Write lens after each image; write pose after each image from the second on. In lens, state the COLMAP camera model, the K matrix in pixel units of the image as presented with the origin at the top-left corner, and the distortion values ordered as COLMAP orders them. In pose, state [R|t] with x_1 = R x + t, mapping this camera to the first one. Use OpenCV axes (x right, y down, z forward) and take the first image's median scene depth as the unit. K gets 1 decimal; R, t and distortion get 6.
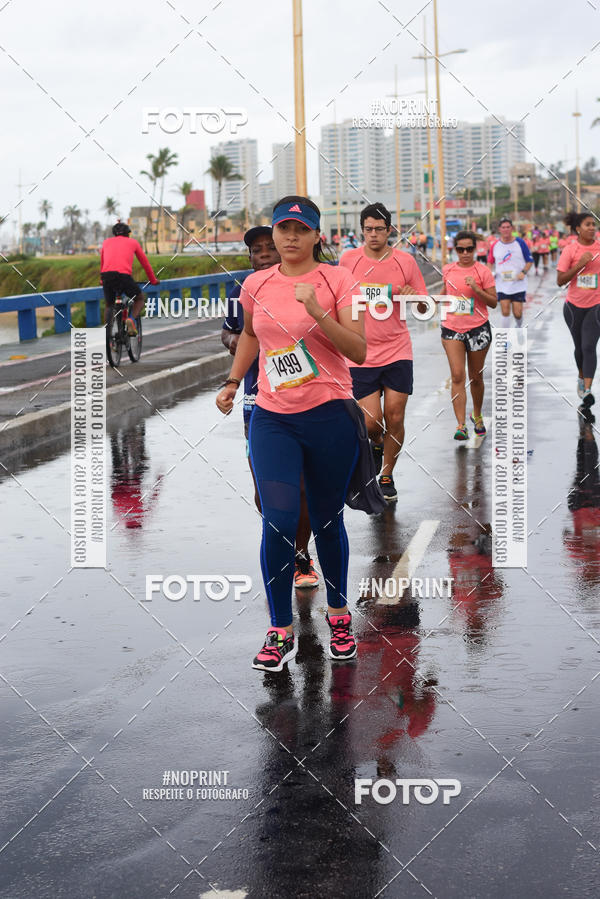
lens RADIAL K [[3339.2, 0, 300.0], [0, 3339.2, 449.5], [0, 0, 1]] dist [0.045867, 2.522916]
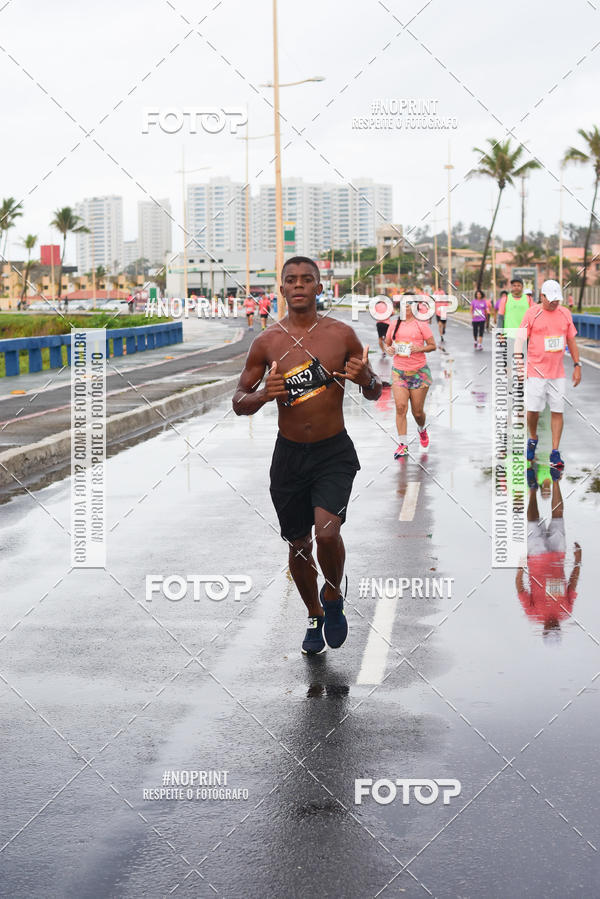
lens RADIAL K [[2085.5, 0, 300.0], [0, 2085.5, 449.5], [0, 0, 1]] dist [-0.002712, -0.188857]
pose [[0.999530, 0.018145, 0.024694, 0.026688], [-0.018381, 0.999787, 0.009369, -0.025348], [-0.024518, -0.009818, 0.999651, 0.392058]]
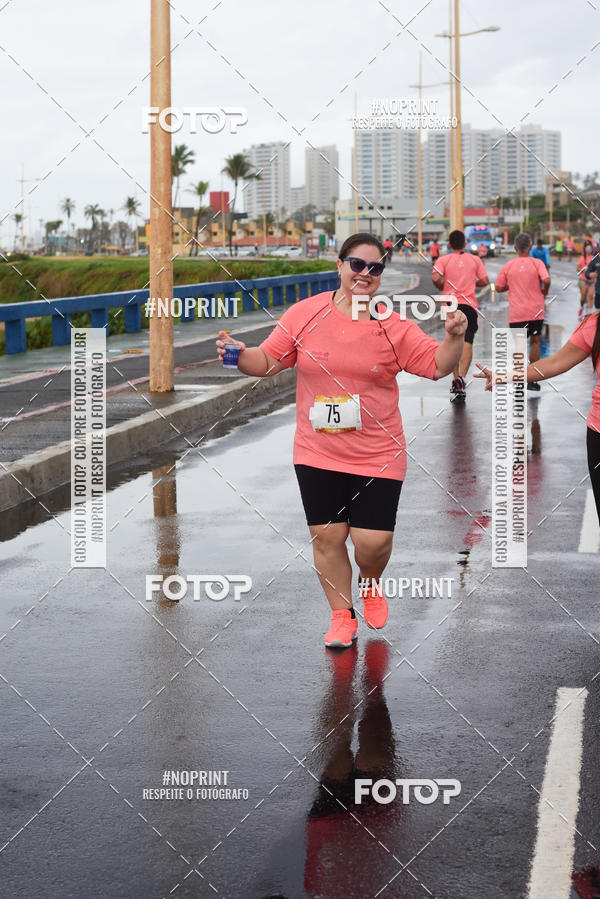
lens RADIAL K [[2177.4, 0, 300.0], [0, 2177.4, 449.5], [0, 0, 1]] dist [-0.003027, -0.284517]
pose [[0.998662, 0.027611, -0.043719, 0.021512], [-0.026222, 0.999143, 0.032035, -0.023416], [0.044566, -0.030846, 0.998530, 0.363674]]
